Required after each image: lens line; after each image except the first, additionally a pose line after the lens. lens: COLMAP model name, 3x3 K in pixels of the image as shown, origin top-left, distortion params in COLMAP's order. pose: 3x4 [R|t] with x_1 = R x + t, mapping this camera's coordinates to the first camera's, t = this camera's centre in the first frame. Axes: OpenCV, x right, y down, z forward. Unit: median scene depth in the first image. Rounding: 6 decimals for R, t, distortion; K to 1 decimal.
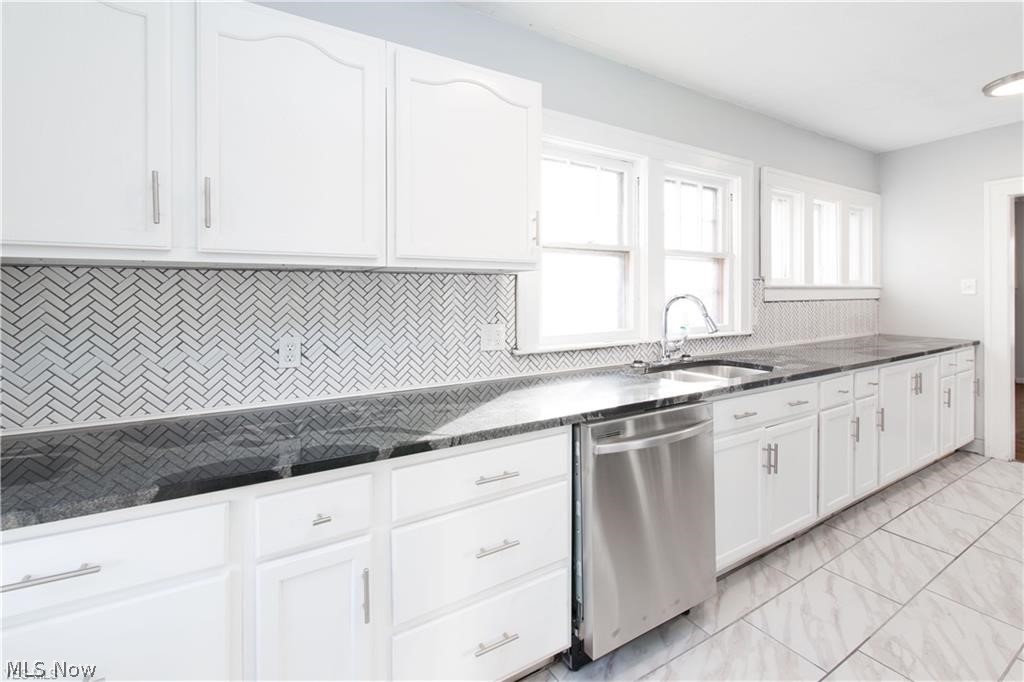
lens RADIAL K [[458.3, 0, 510.8], [0, 458.3, 311.2], [0, 0, 1]] dist [-0.000428, 0.000387]
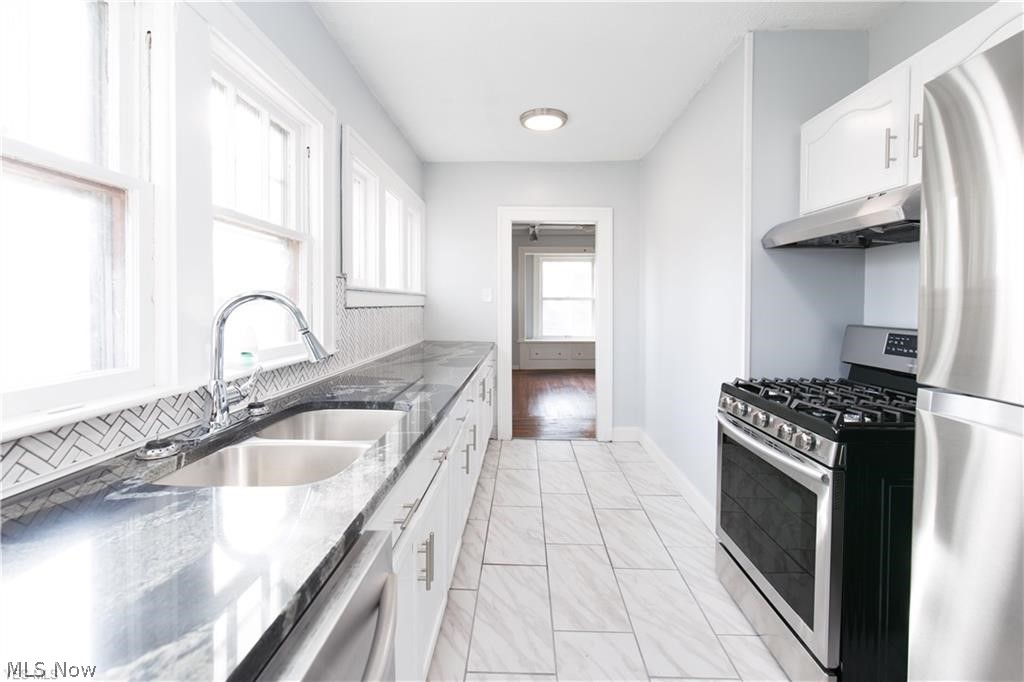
lens RADIAL K [[458.3, 0, 510.8], [0, 458.3, 311.2], [0, 0, 1]] dist [-0.000428, 0.000387]
pose [[0.544571, -0.002332, 0.838712, 0.087734], [0.017127, 0.999819, -0.008341, -0.005107], [-0.838540, 0.018907, 0.544512, 0.437137]]
